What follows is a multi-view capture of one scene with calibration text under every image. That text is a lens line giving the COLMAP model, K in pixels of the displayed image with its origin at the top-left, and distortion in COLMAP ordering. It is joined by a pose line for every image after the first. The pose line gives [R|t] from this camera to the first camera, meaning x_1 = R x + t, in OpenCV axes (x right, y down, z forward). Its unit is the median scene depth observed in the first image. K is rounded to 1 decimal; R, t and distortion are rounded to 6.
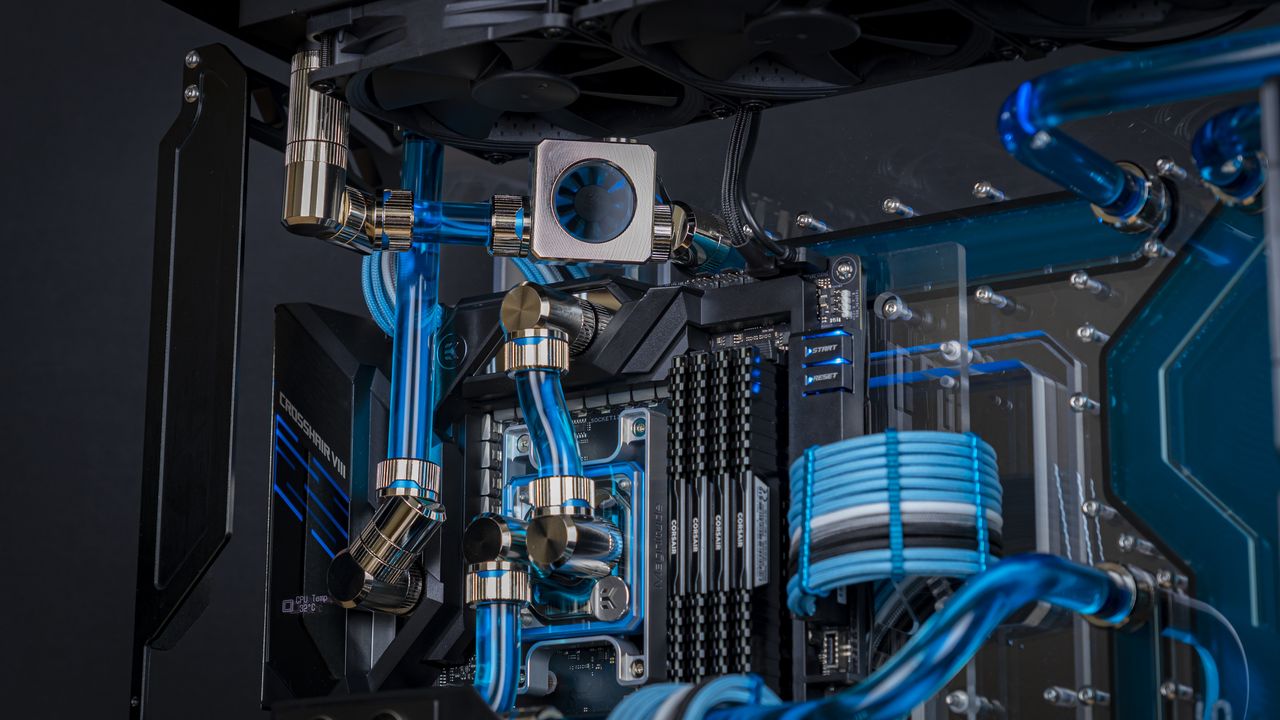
lens RADIAL K [[3021.4, 0, 640.0], [0, 3021.4, 360.0], [0, 0, 1]] dist [-0.029832, -0.147734]
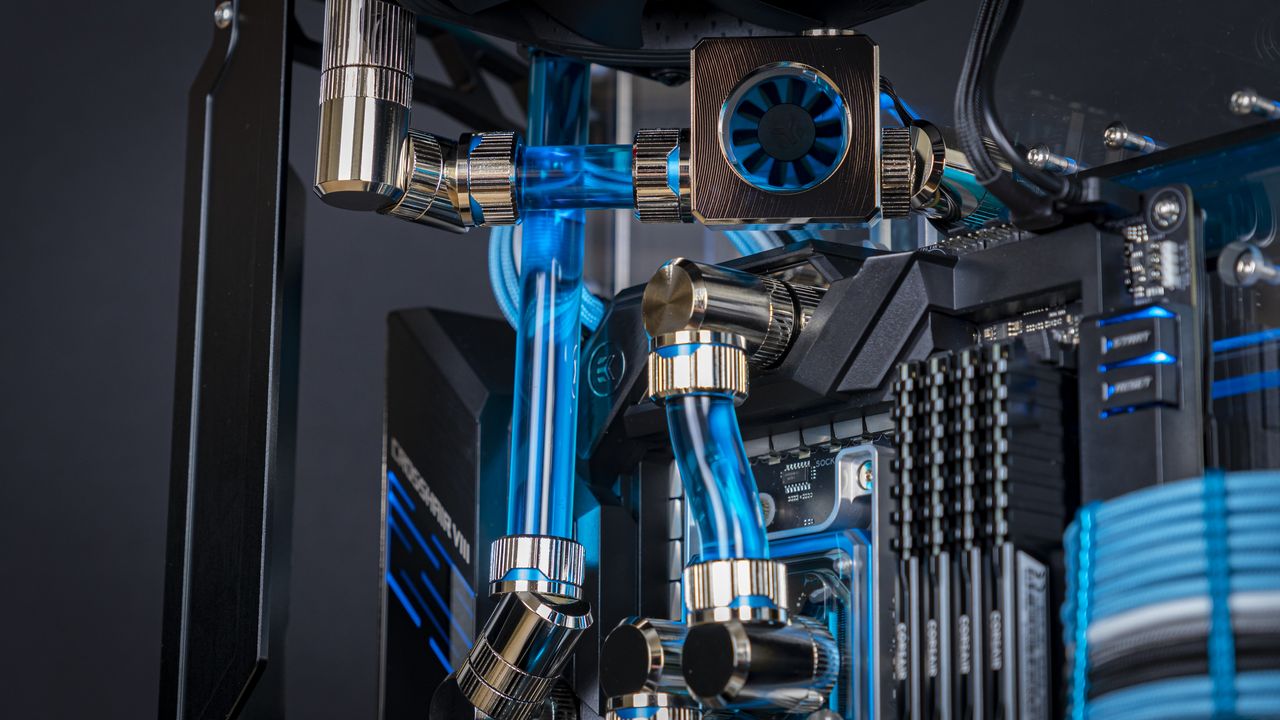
lens RADIAL K [[3021.4, 0, 640.0], [0, 3021.4, 360.0], [0, 0, 1]] dist [-0.029832, -0.147734]
pose [[0.970686, -0.051488, -0.234772, 0.106422], [0.053097, 0.998589, 0.000533, -0.005077], [0.234413, -0.012983, 0.972050, 0.369058]]
